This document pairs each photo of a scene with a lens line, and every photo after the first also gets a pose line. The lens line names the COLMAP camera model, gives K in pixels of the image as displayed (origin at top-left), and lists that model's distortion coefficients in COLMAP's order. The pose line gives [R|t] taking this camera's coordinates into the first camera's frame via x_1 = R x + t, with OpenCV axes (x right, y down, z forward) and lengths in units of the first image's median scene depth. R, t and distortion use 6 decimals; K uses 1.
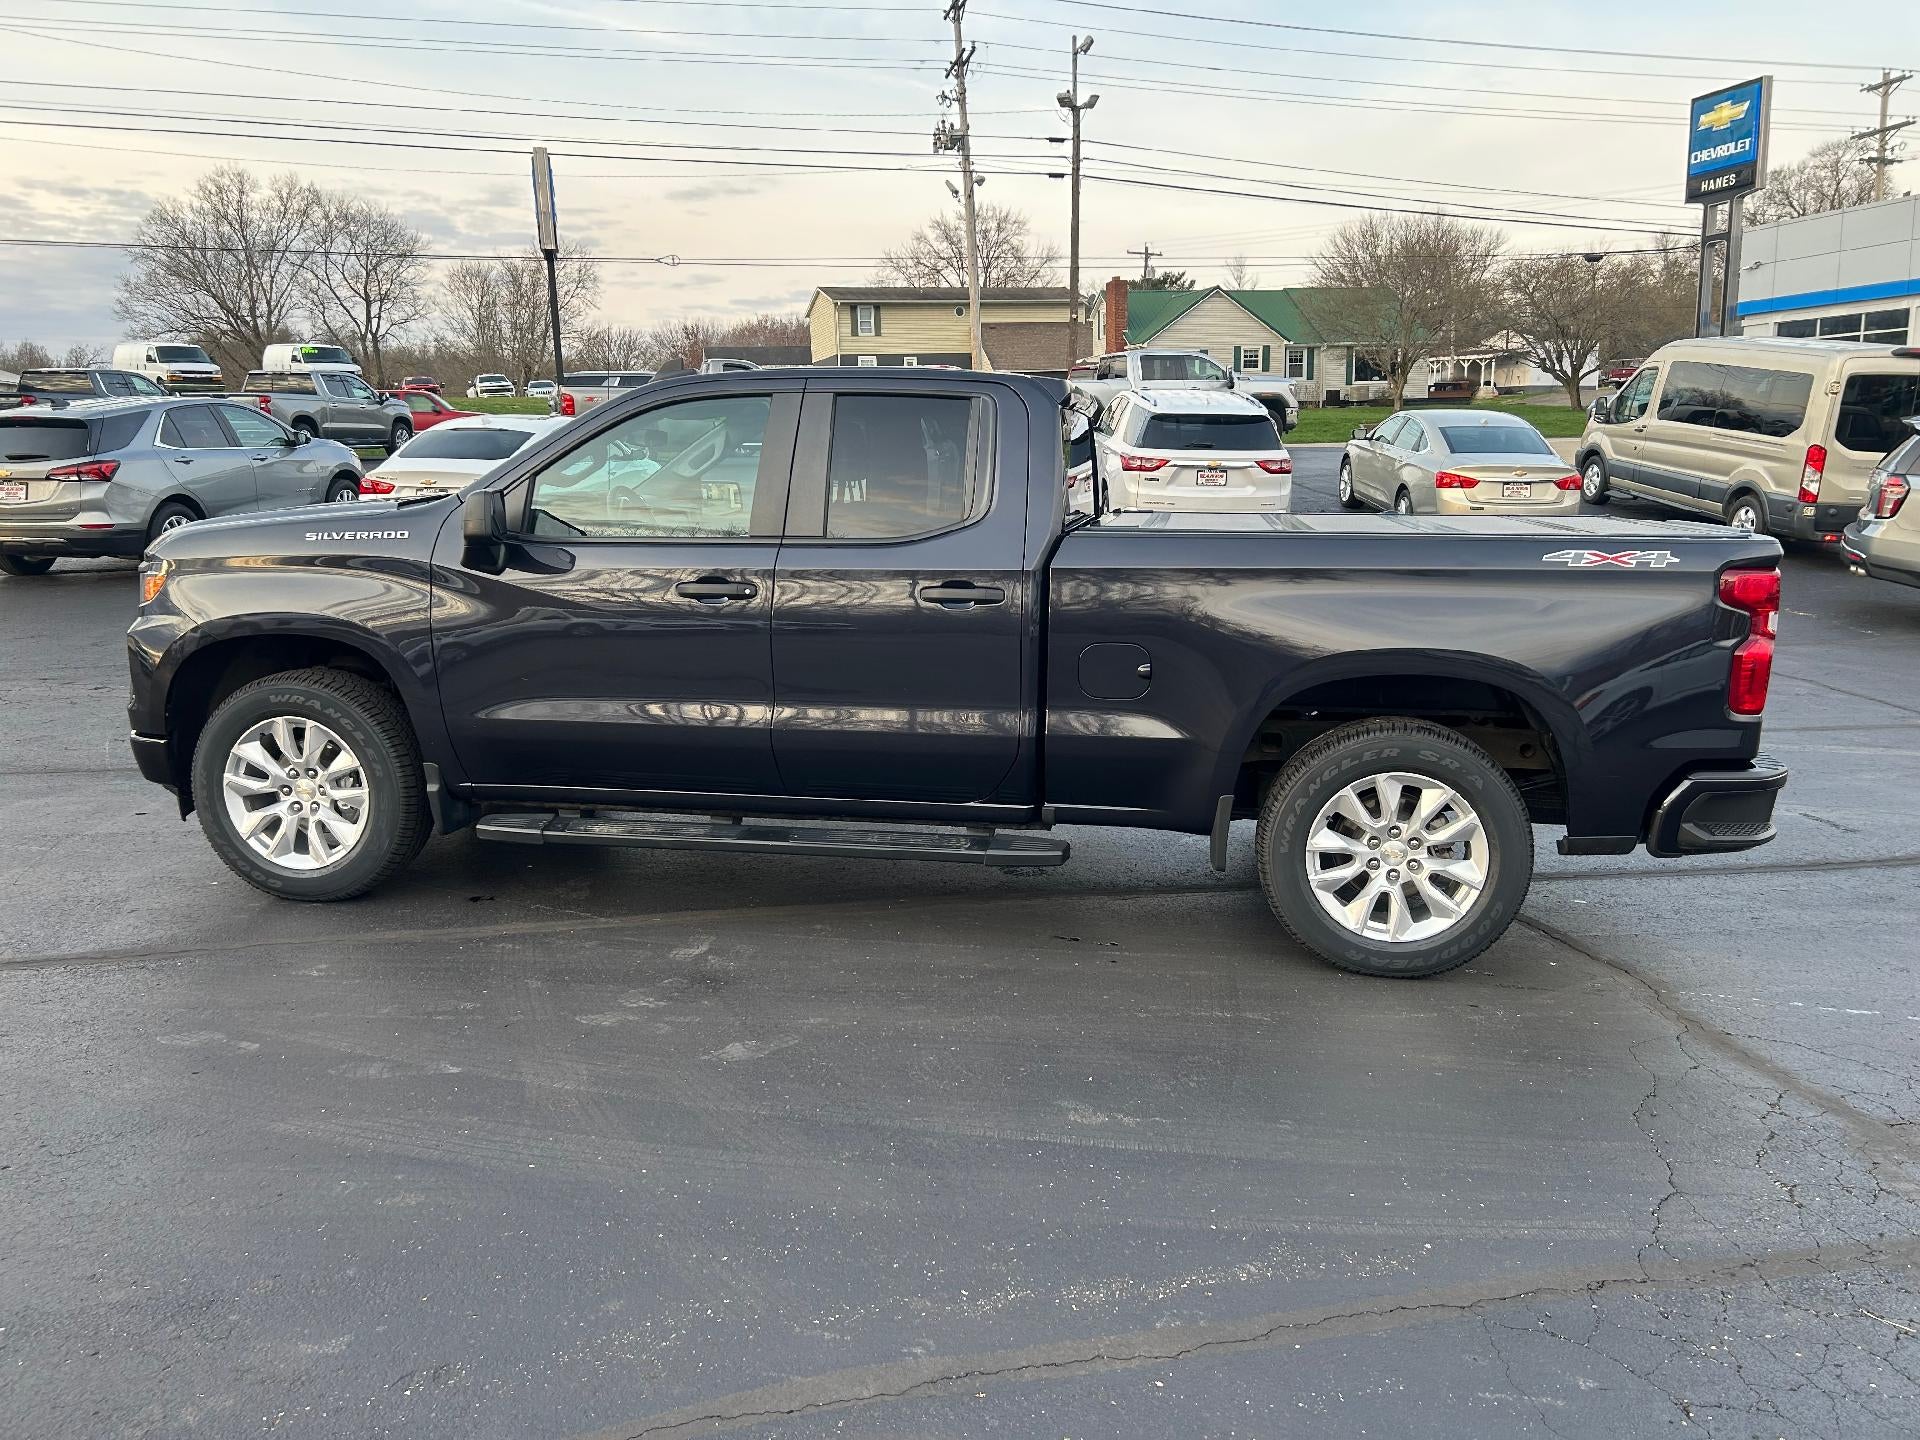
lens RADIAL K [[1460.8, 0, 960.0], [0, 1460.8, 720.0], [0, 0, 1]] dist [0.031809, -0.047713]
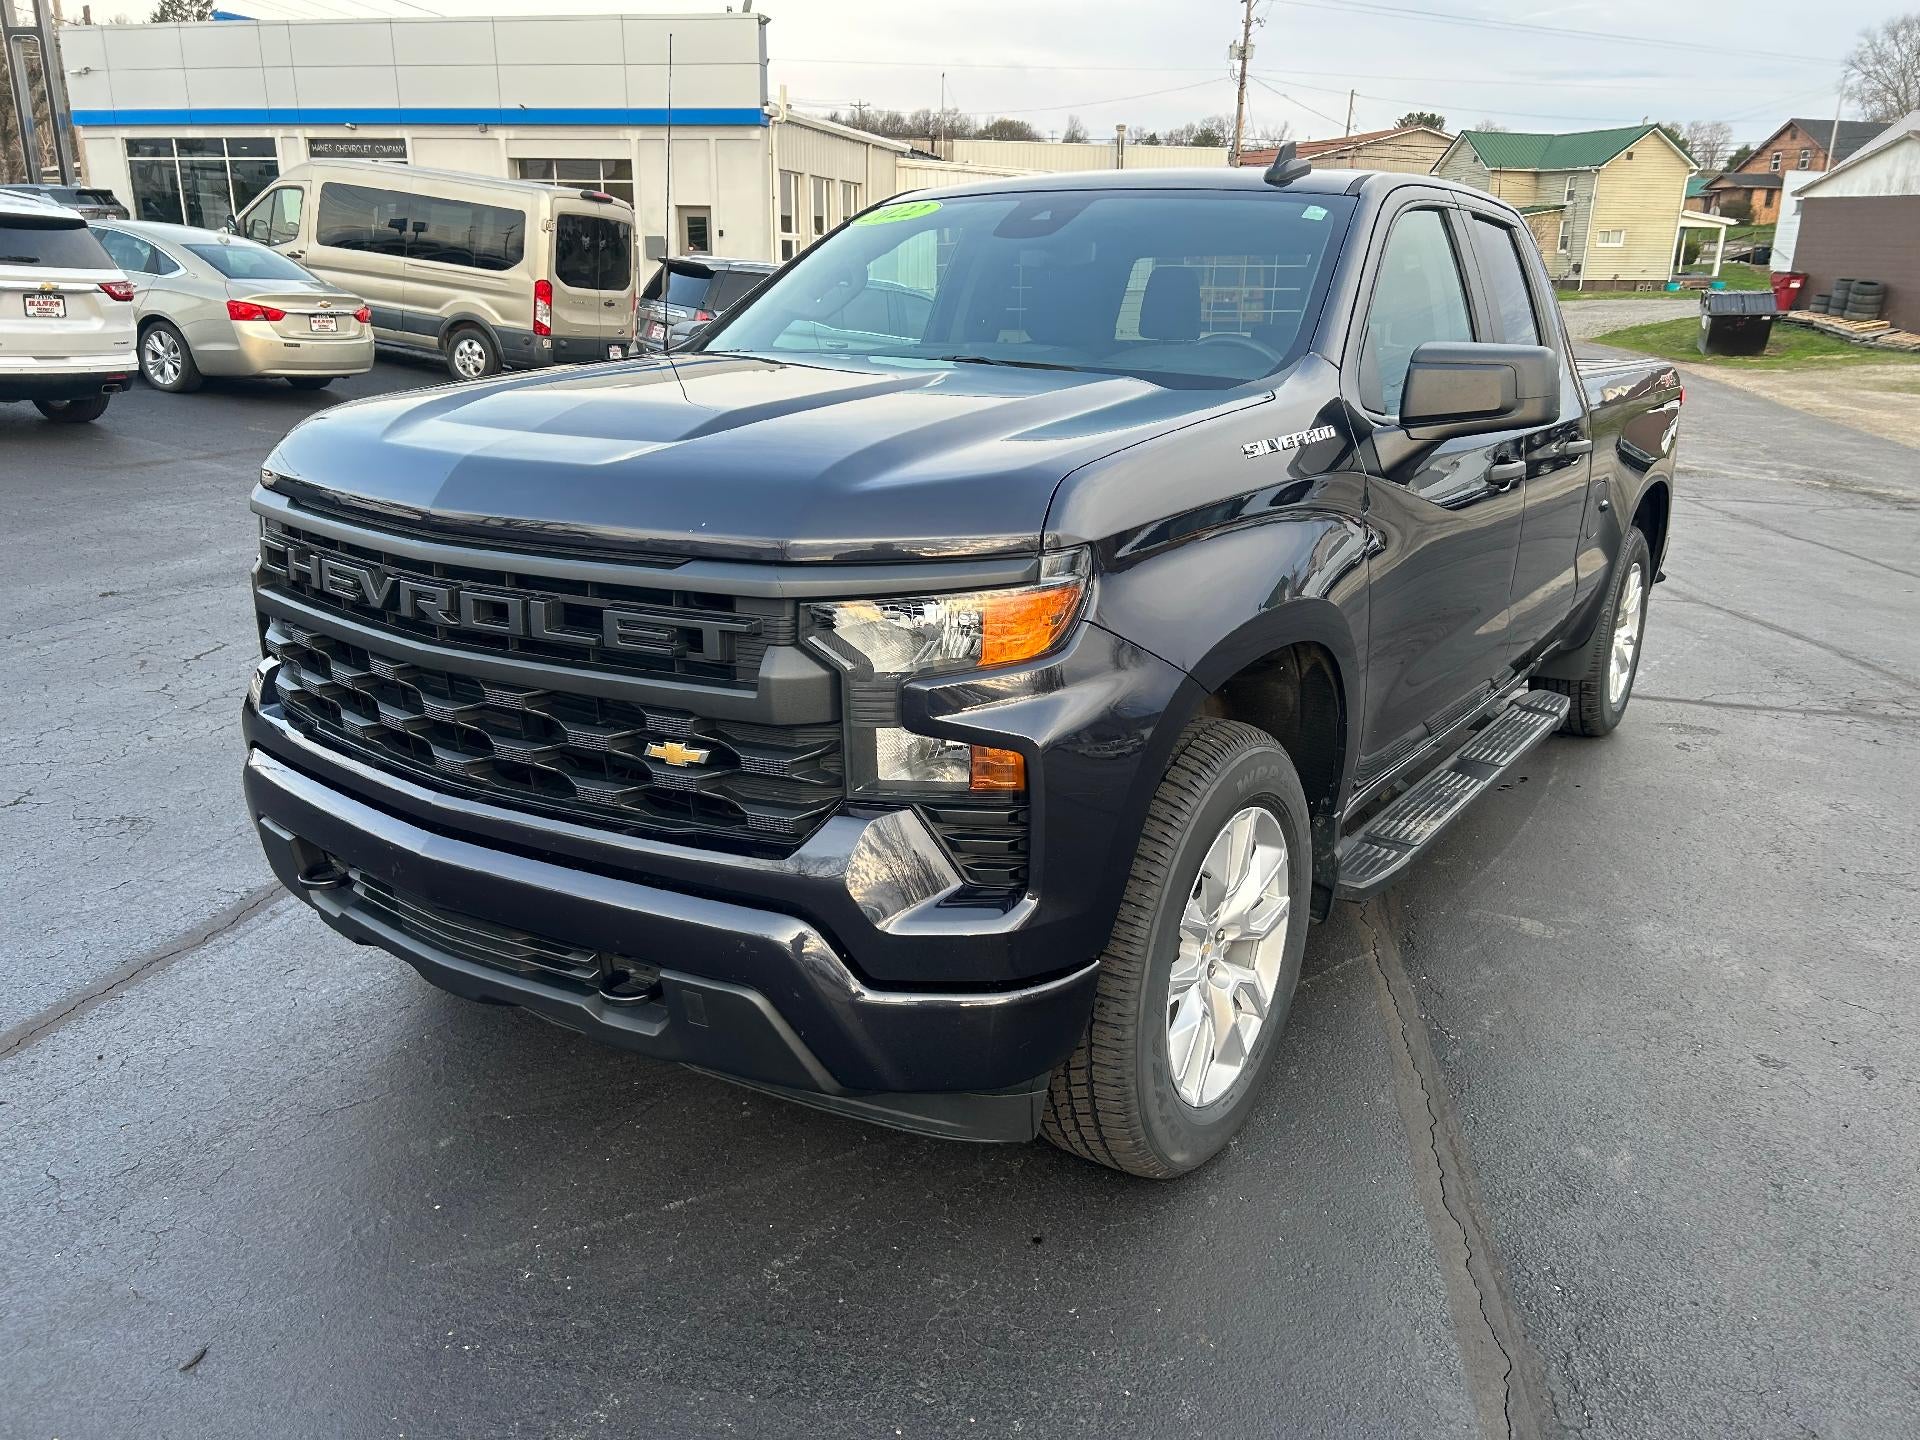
lens RADIAL K [[1443.1, 0, 972.8], [0, 1443.1, 714.0], [0, 0, 1]] dist [0.032699, -0.037307]
pose [[0.450211, -0.234932, 0.861462, -0.249923], [0.138484, 0.971465, 0.192558, -0.040213], [-0.882118, 0.032607, 0.469898, 0.239114]]
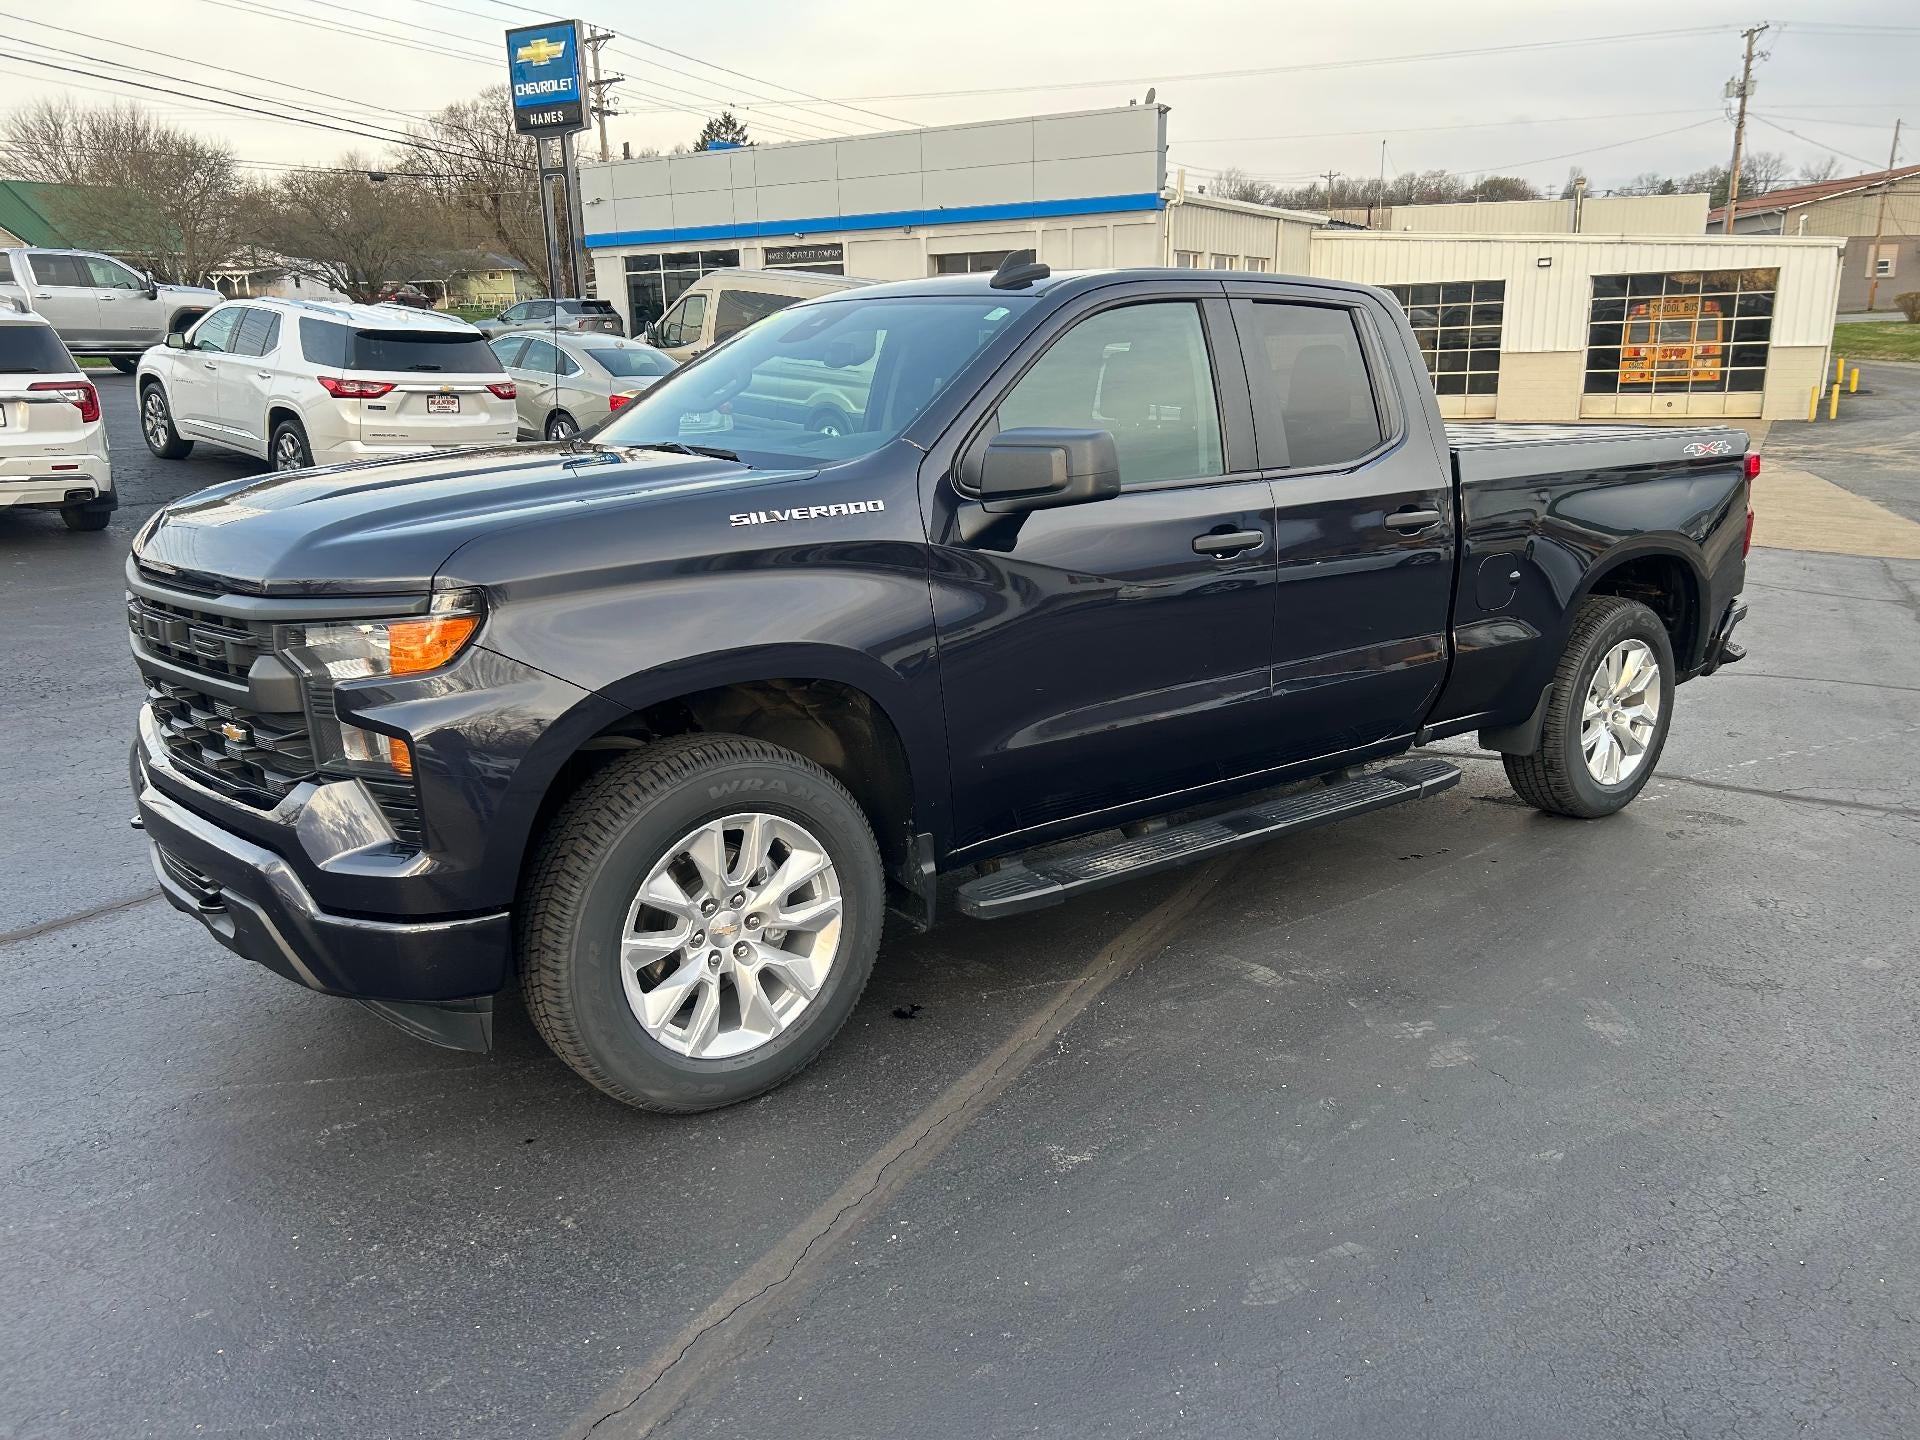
lens RADIAL K [[1445.5, 0, 960.0], [0, 1445.5, 720.0], [0, 0, 1]] dist [0.046499, -0.053599]
pose [[0.709298, -0.169623, 0.684196, -0.212525], [0.134345, 0.985355, 0.105010, -0.024559], [-0.691988, 0.017435, 0.721698, 0.133577]]
